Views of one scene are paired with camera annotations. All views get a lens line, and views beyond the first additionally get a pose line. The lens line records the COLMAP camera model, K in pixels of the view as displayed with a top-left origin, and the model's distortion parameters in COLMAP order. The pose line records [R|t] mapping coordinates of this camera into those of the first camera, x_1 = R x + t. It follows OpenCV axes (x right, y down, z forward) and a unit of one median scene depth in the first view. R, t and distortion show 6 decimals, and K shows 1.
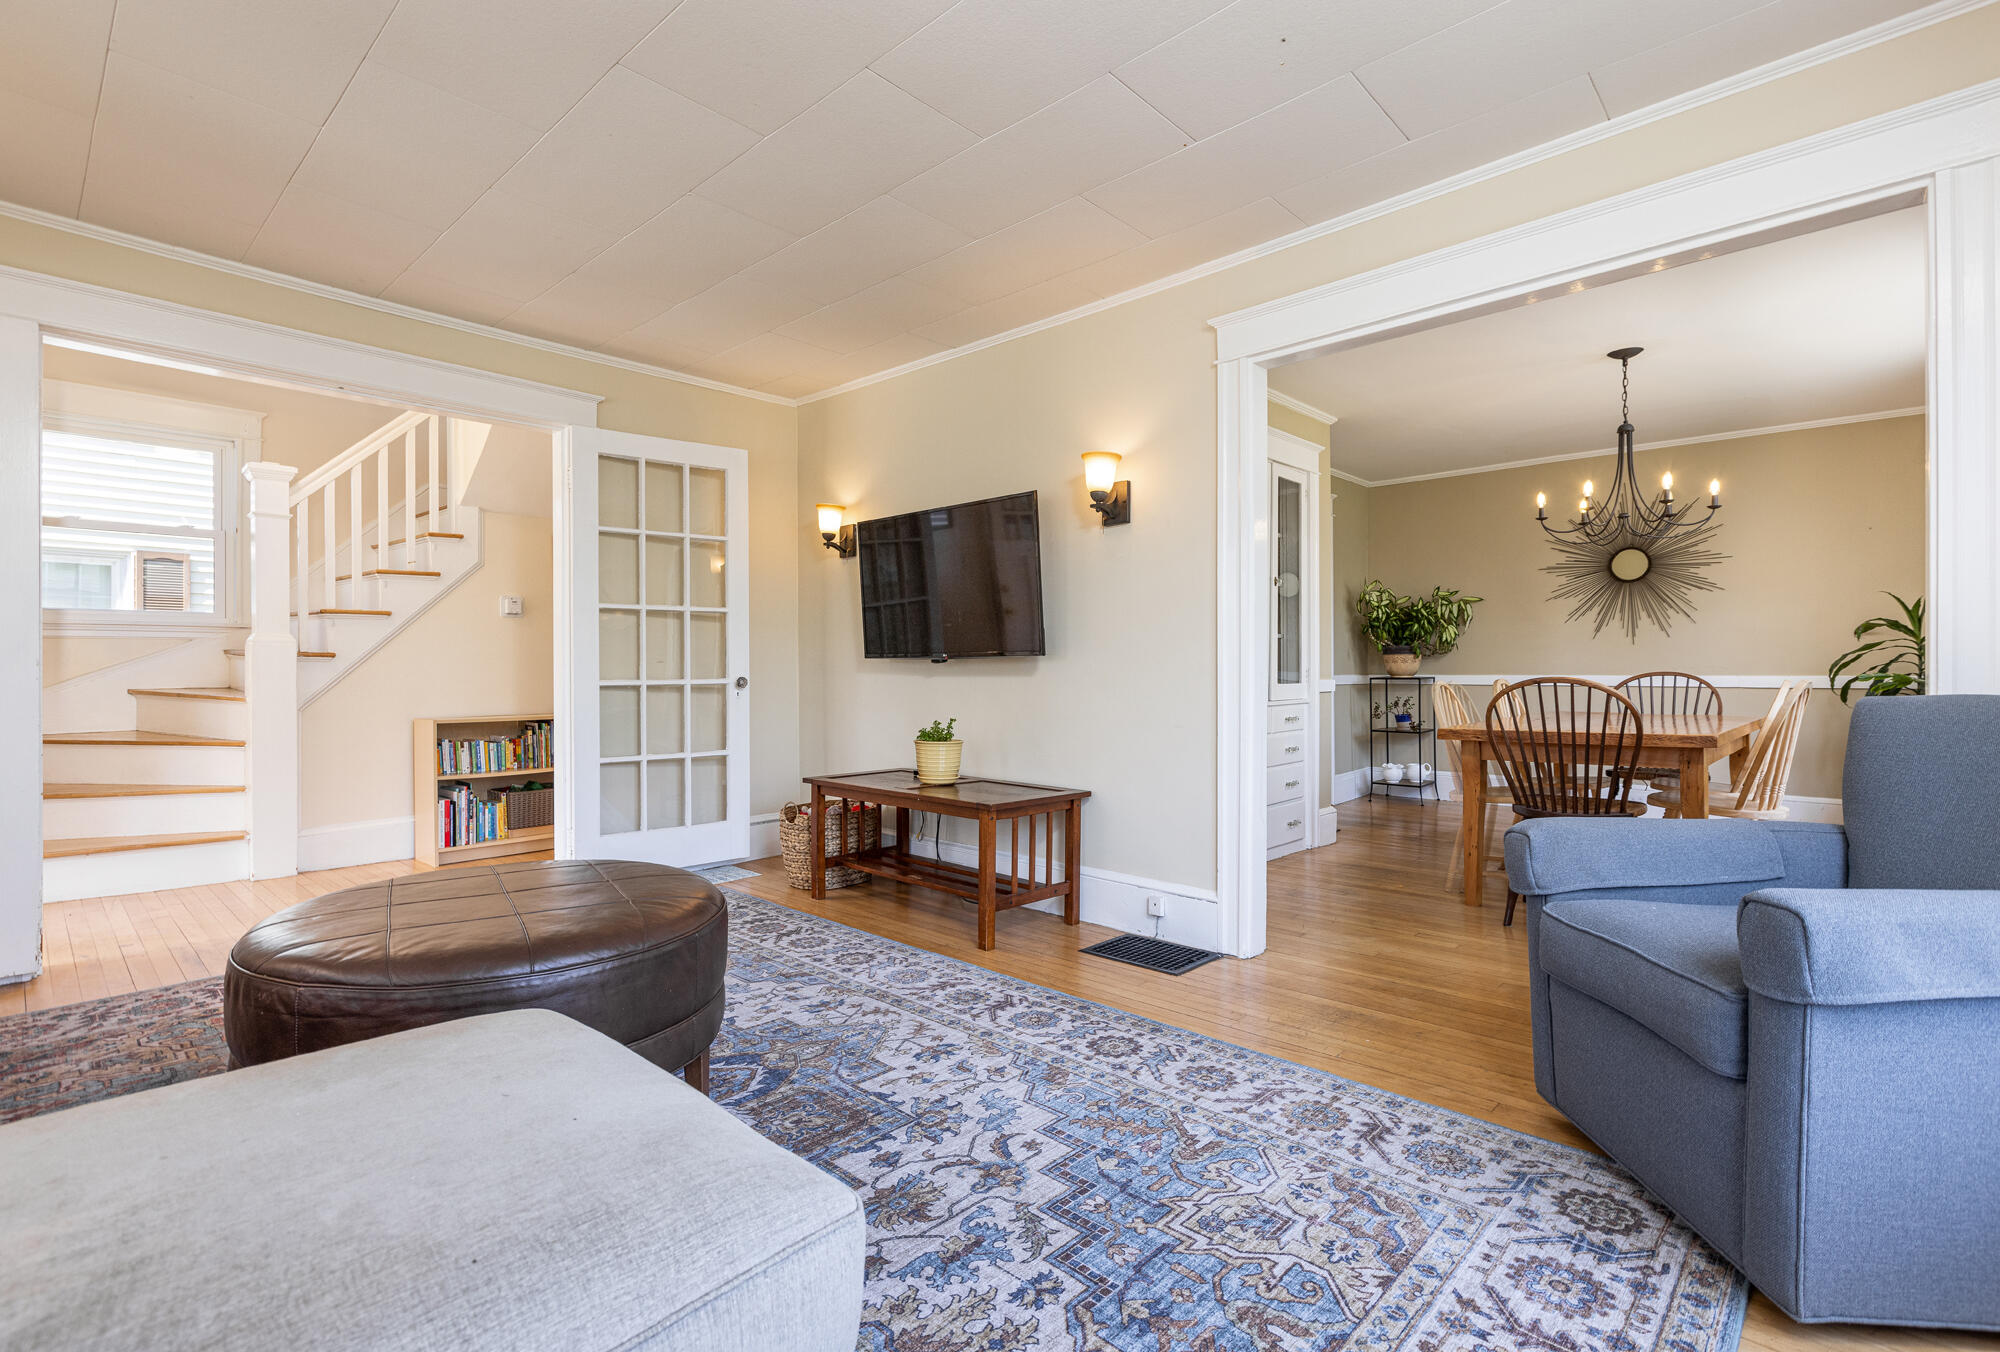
lens RADIAL K [[917.9, 0, 996.8], [0, 917.9, 667.7], [0, 0, 1]] dist [0.001033, 0.000018]
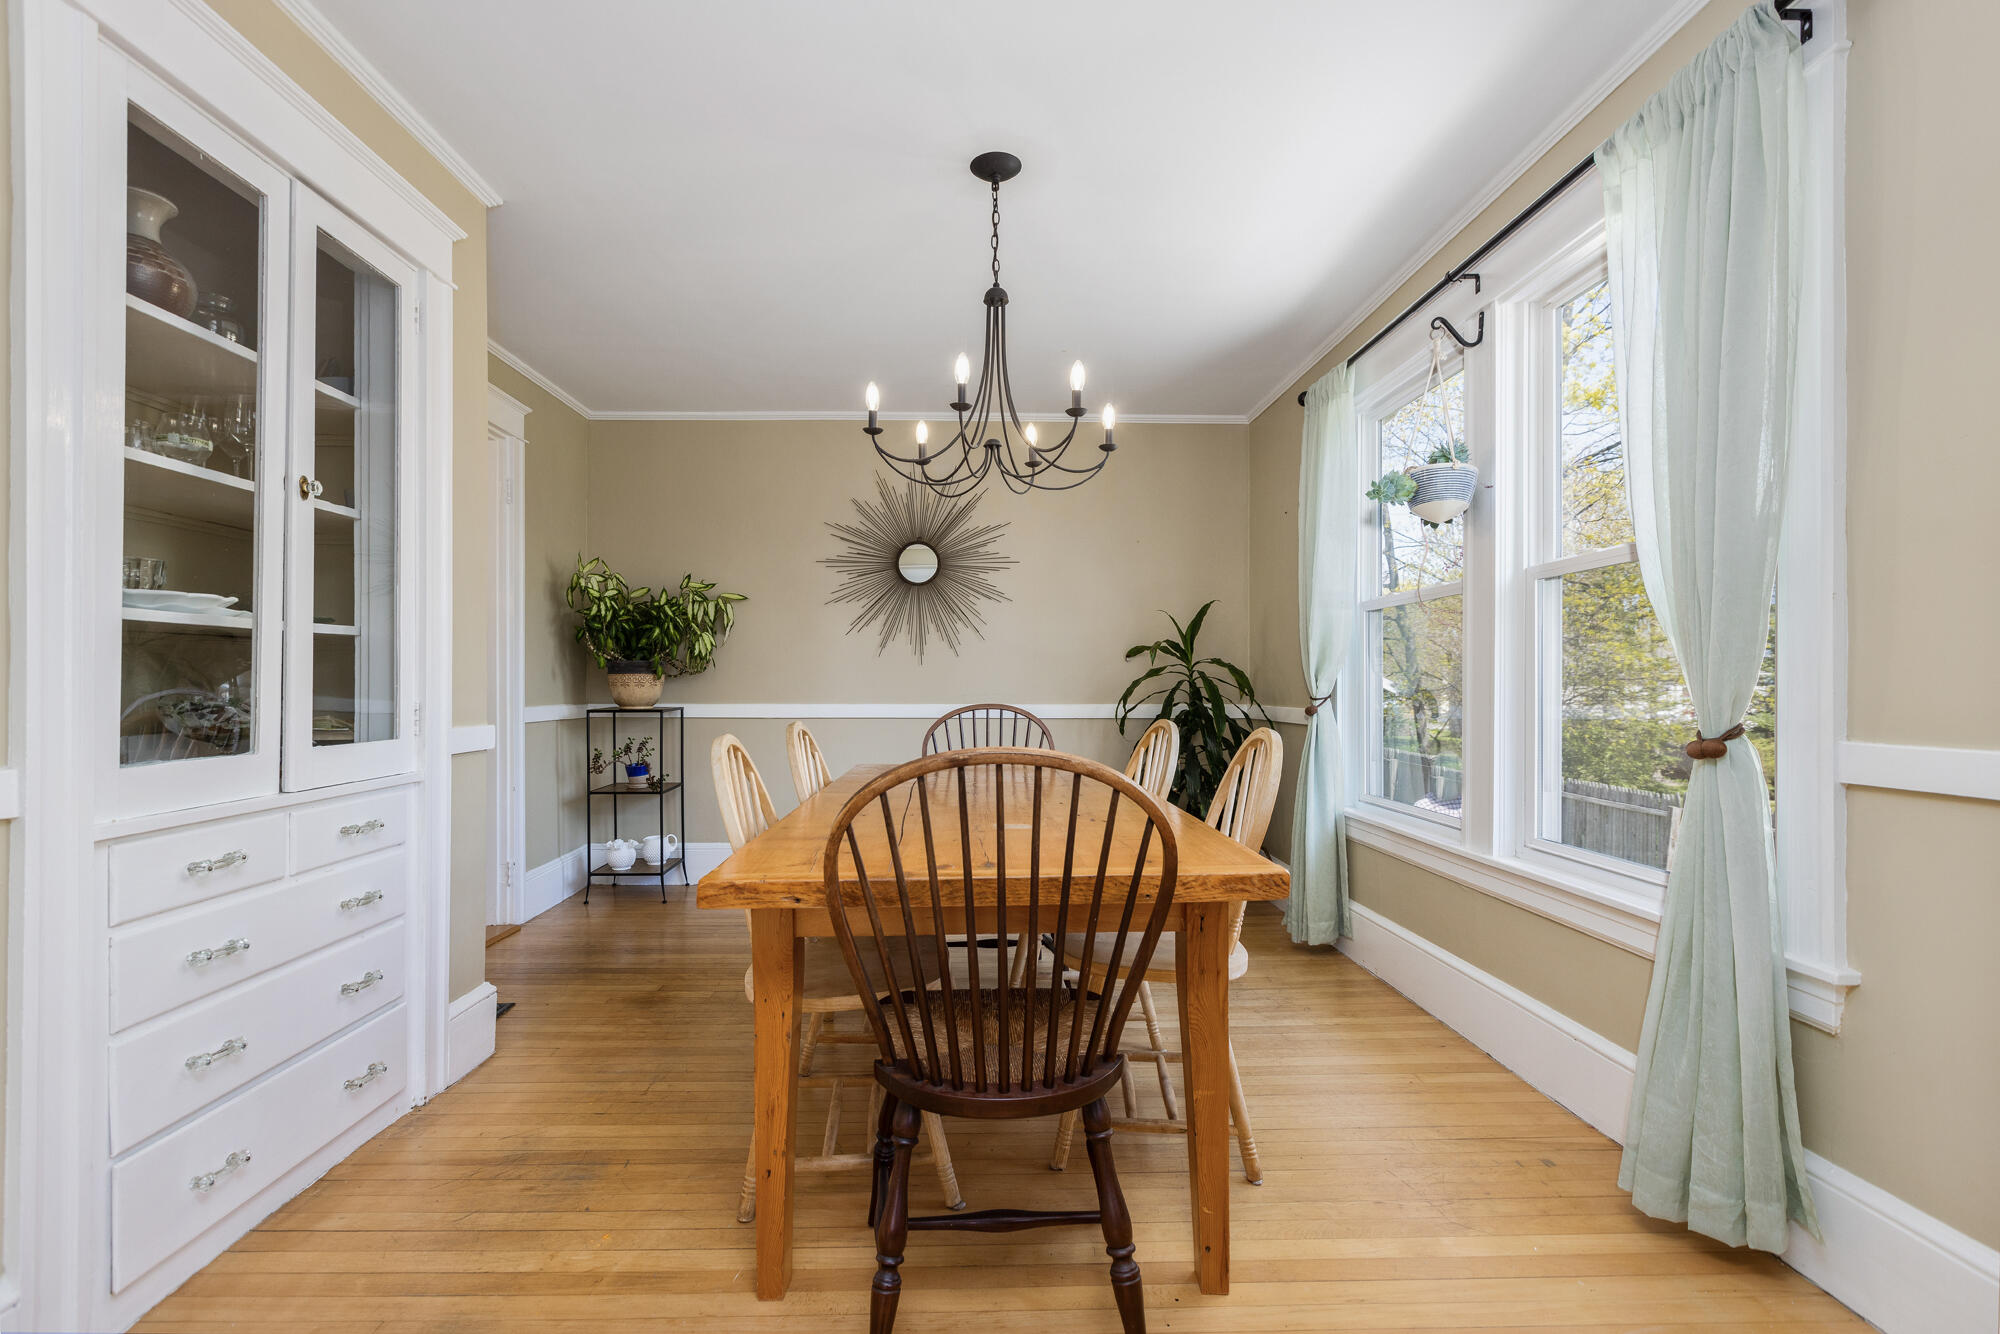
lens RADIAL K [[912.5, 0, 992.7], [0, 912.5, 678.5], [0, 0, 1]] dist [-0.002041, 0.000142]
pose [[0.714757, 0.007911, 0.699329, 0.167980], [-0.001398, 0.999950, -0.009884, -0.004829], [-0.699372, 0.006087, 0.714732, 0.356483]]
